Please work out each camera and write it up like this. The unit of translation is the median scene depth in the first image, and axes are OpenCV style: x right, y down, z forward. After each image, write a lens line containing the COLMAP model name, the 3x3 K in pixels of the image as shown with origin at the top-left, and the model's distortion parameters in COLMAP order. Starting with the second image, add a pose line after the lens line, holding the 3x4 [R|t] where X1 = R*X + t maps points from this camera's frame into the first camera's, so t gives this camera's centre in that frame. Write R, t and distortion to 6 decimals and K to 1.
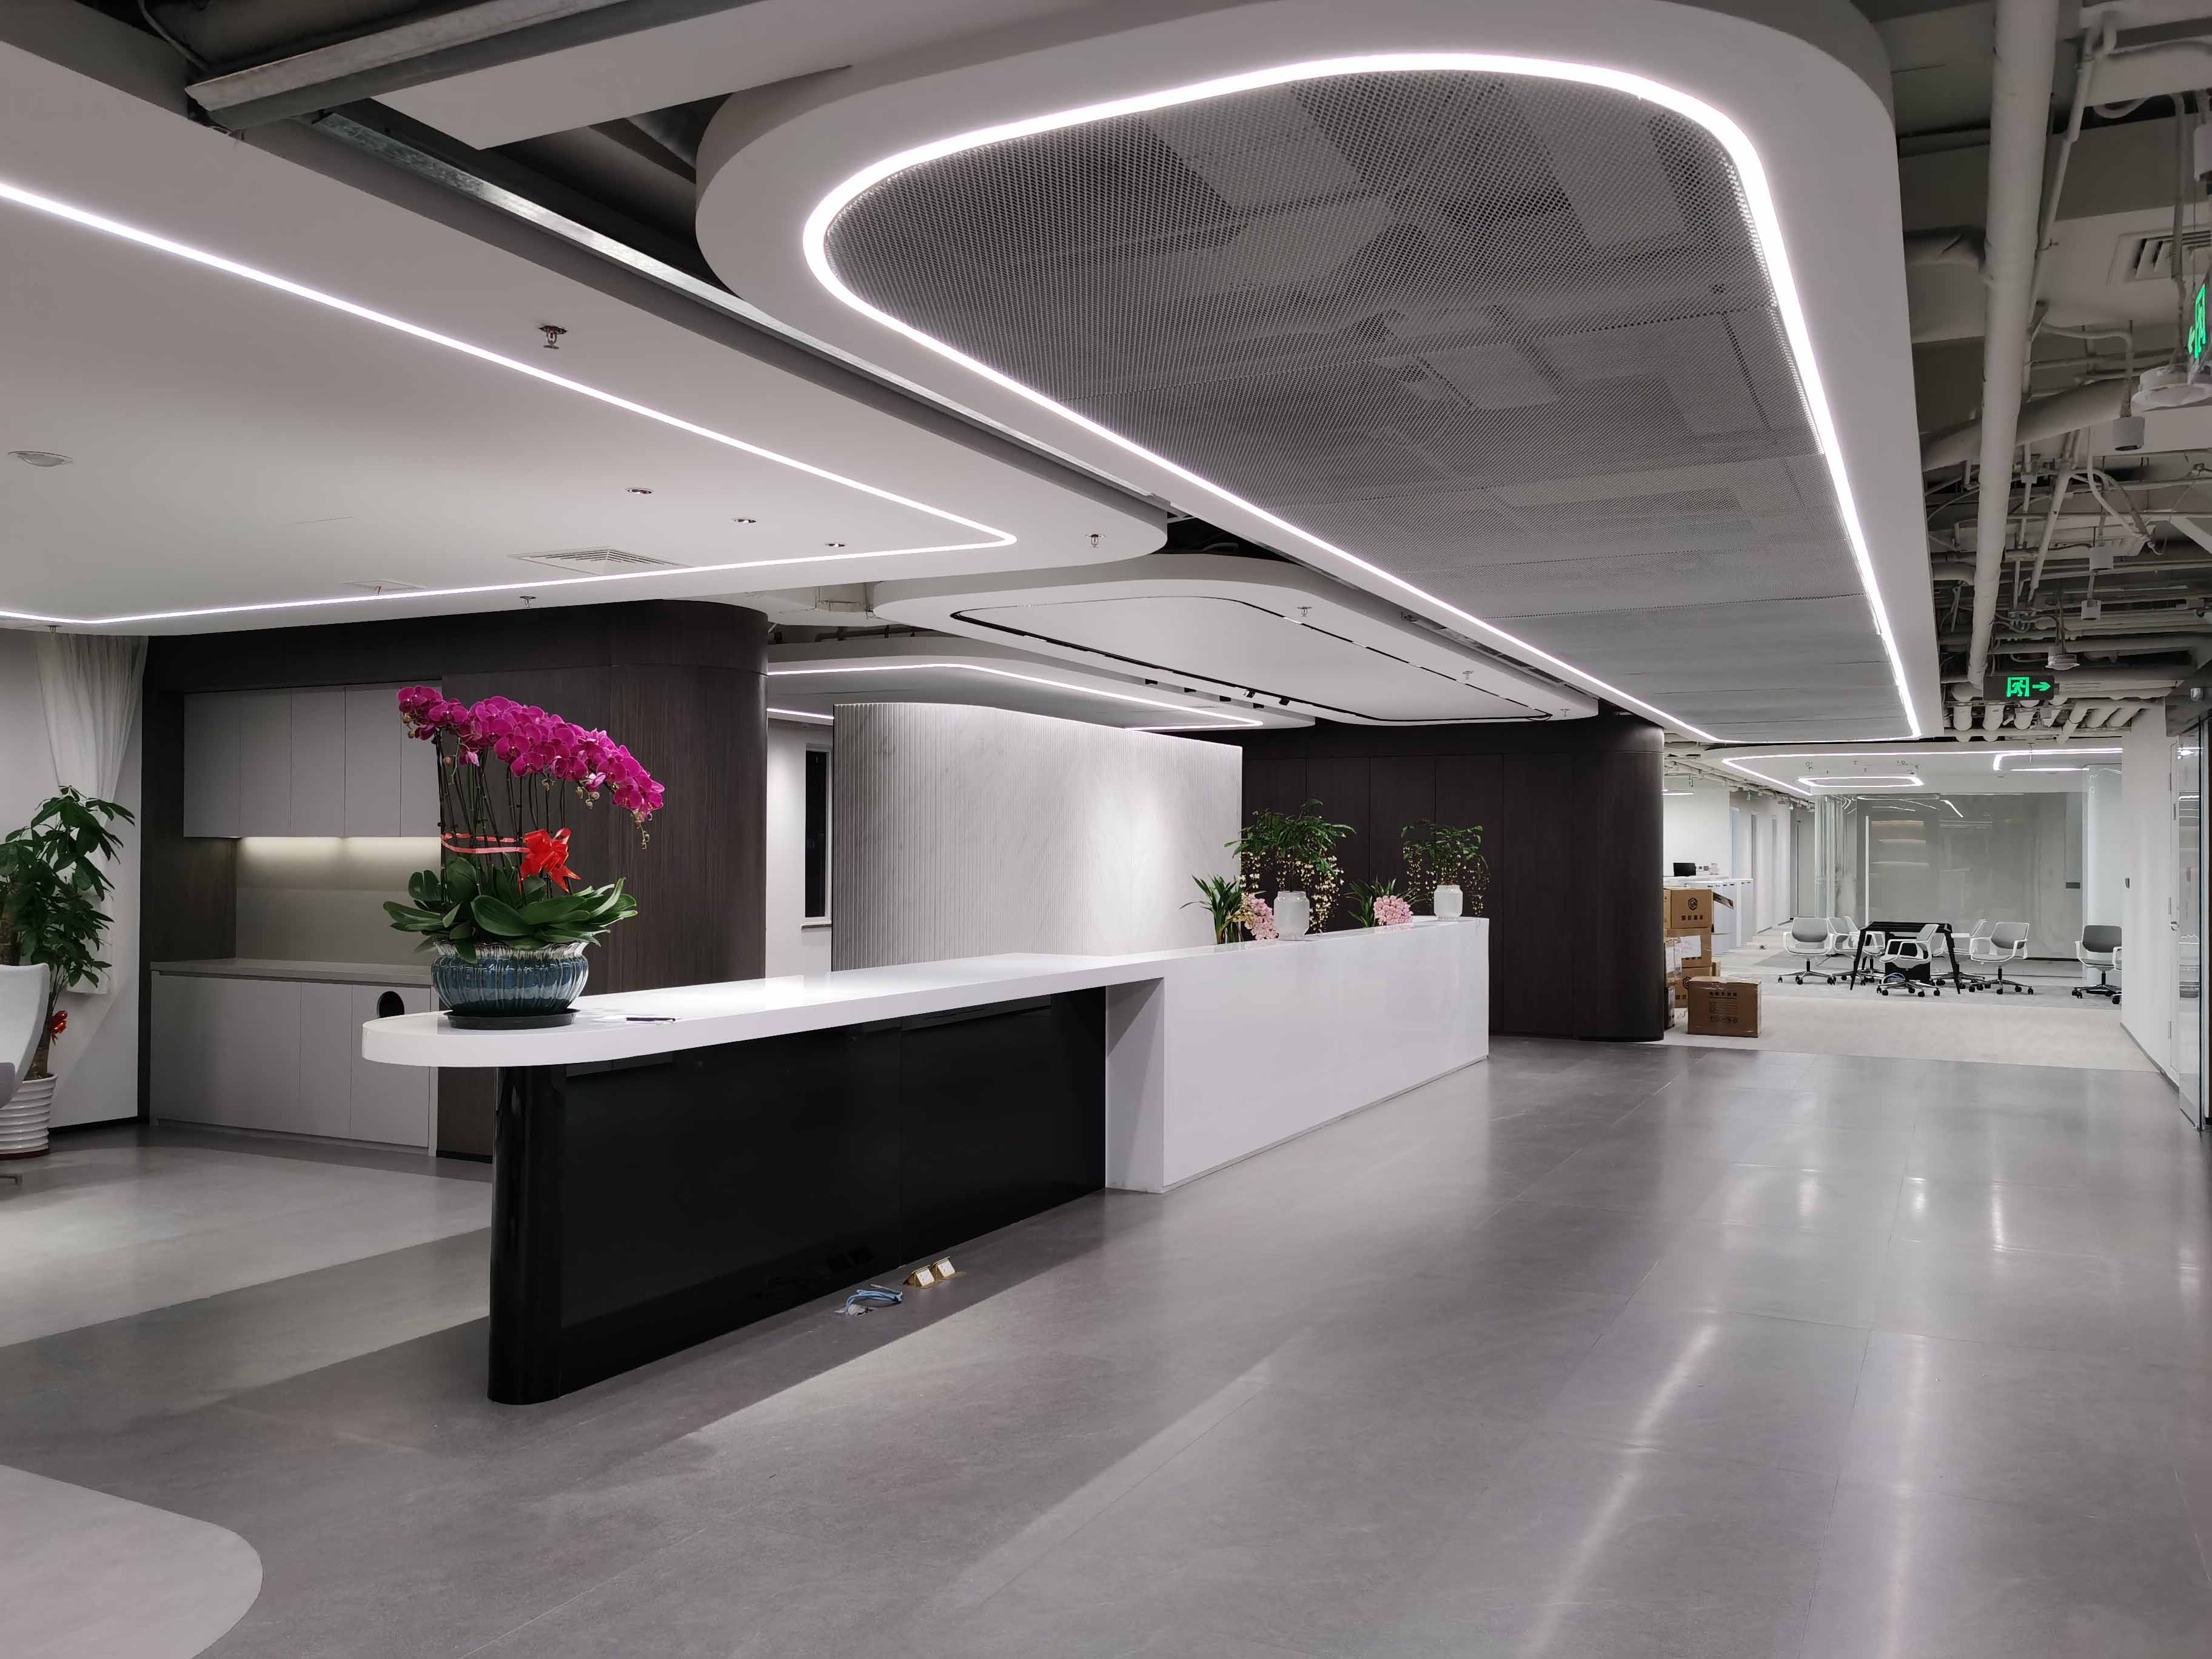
lens RADIAL K [[1732.4, 0, 1106.0], [0, 1732.4, 829.5], [0, 0, 1]] dist [-0.006162, -0.007367]
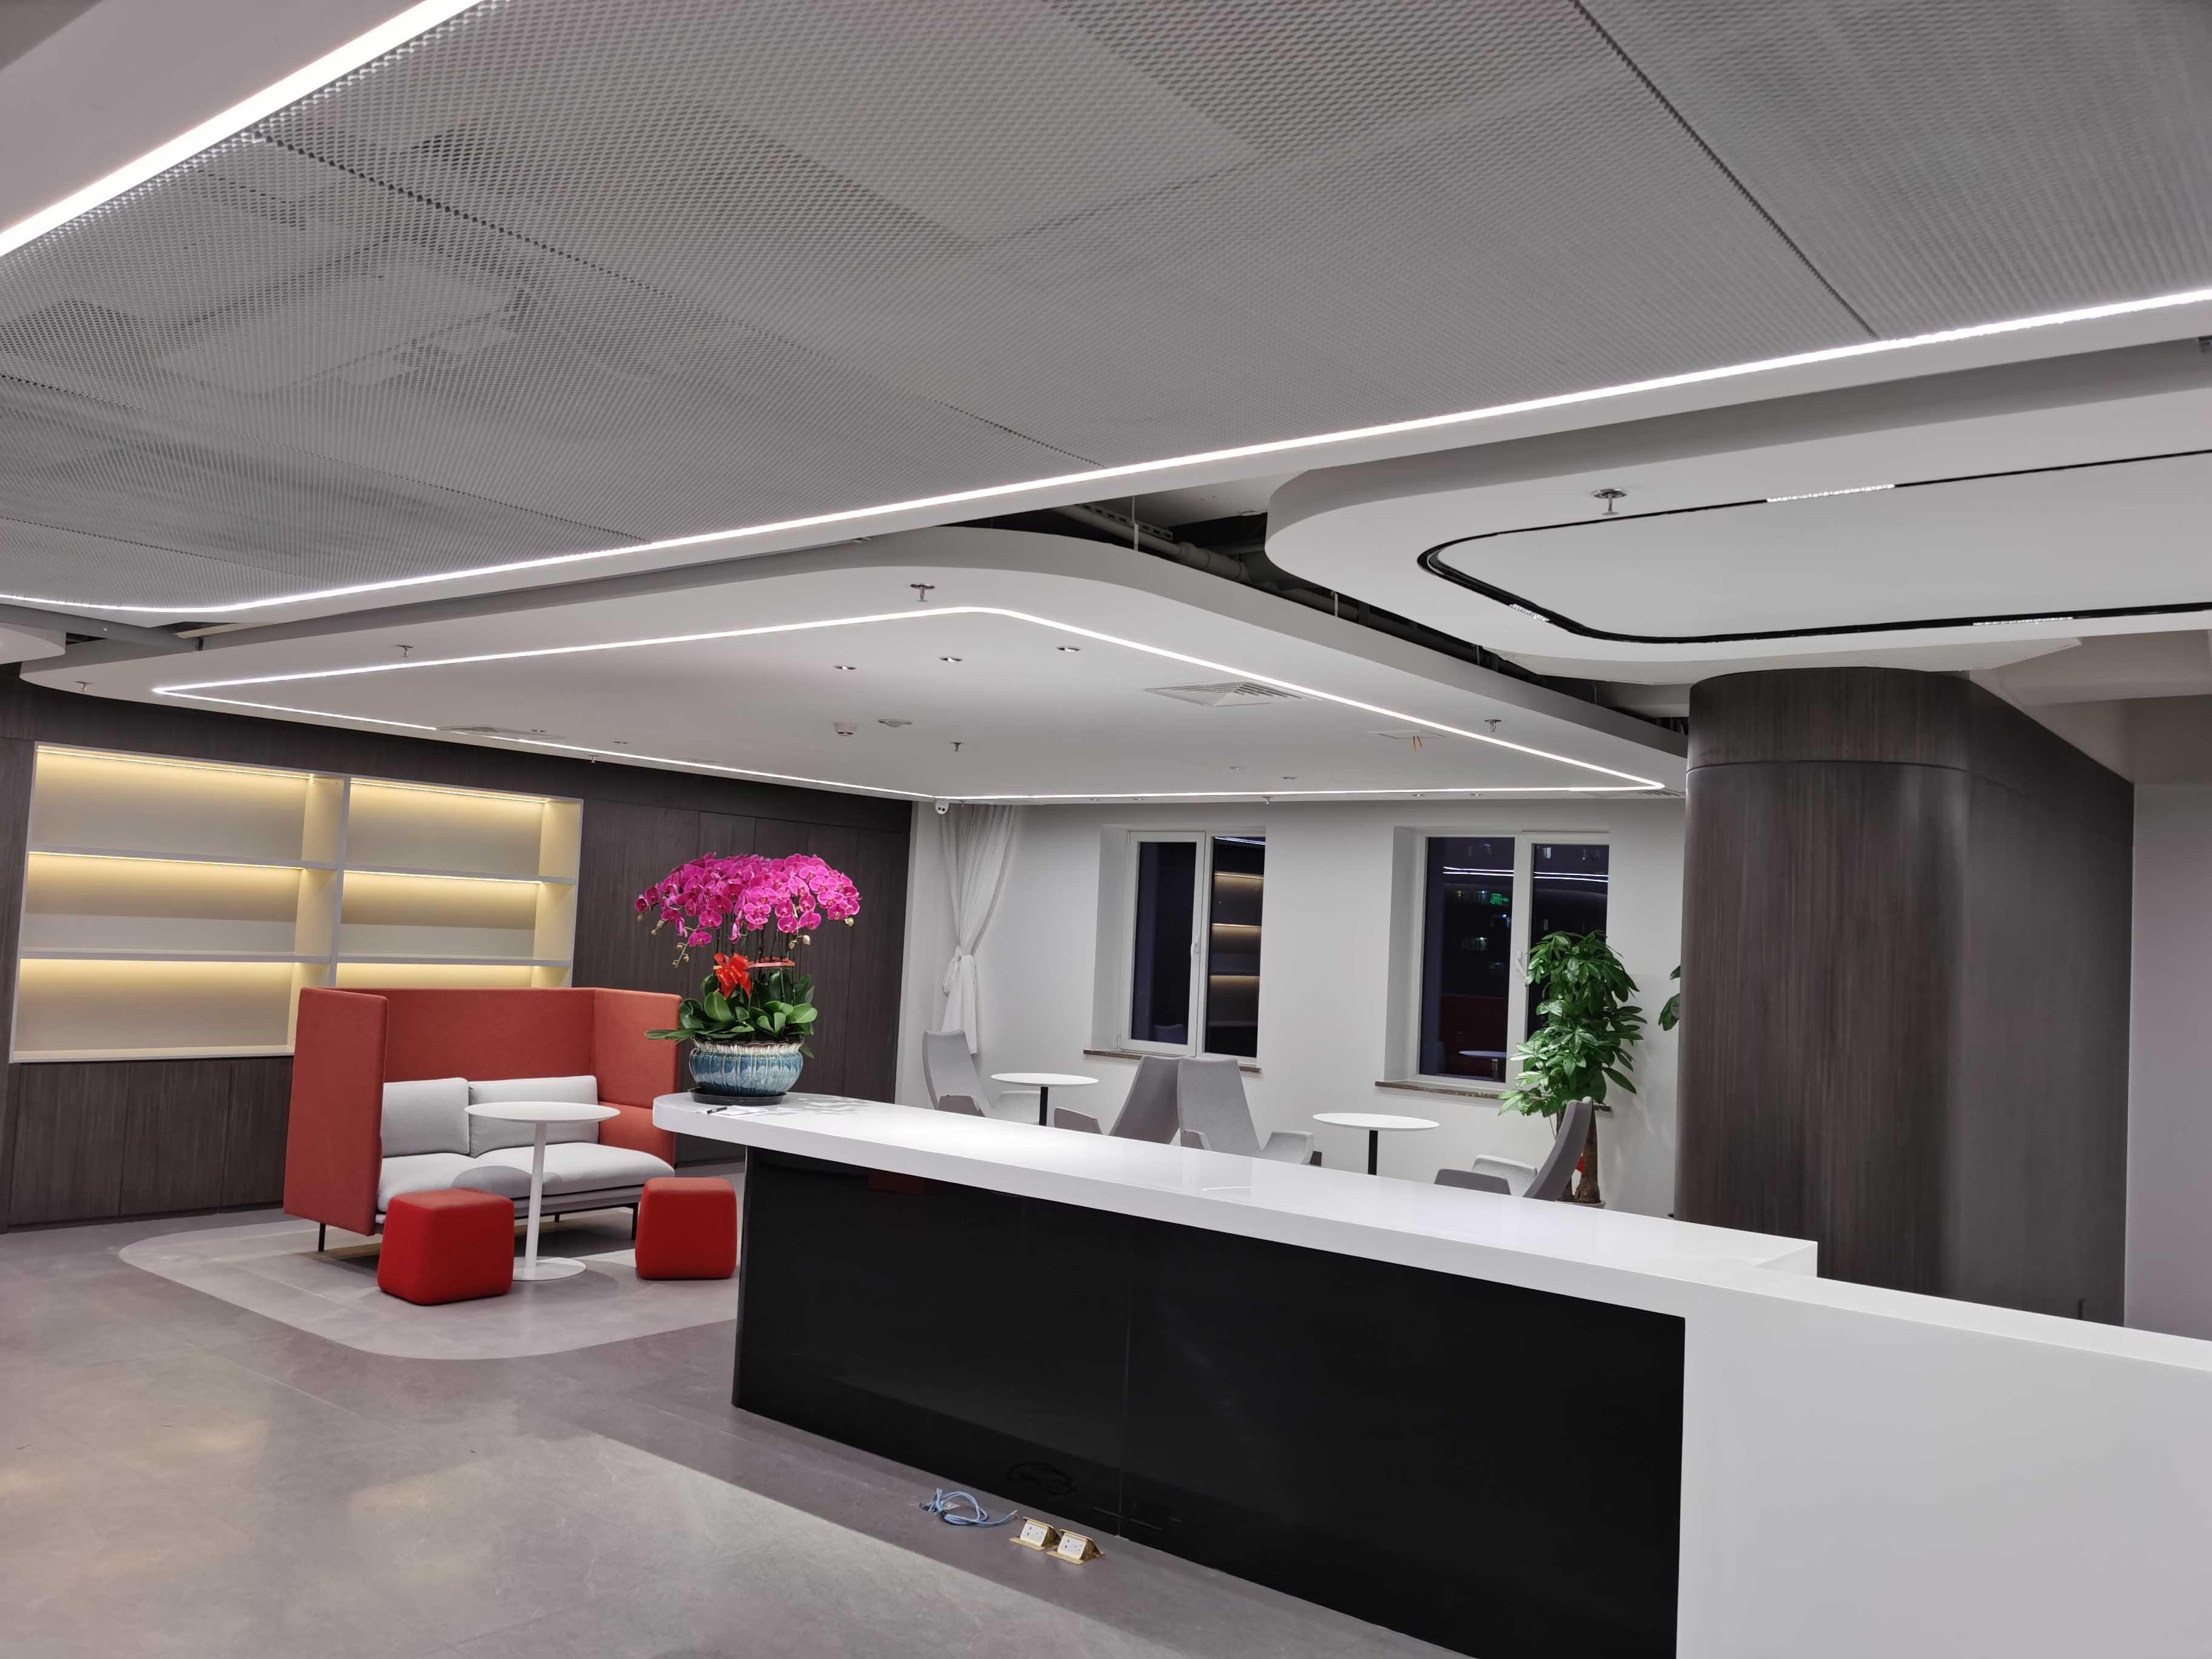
lens RADIAL K [[1732.4, 0, 1106.0], [0, 1732.4, 829.5], [0, 0, 1]] dist [-0.006162, -0.007367]
pose [[-0.216222, -0.070541, -0.973793, 0.841159], [-0.039974, 0.997190, -0.063360, -0.014115], [0.975526, 0.025226, -0.218434, 1.492021]]
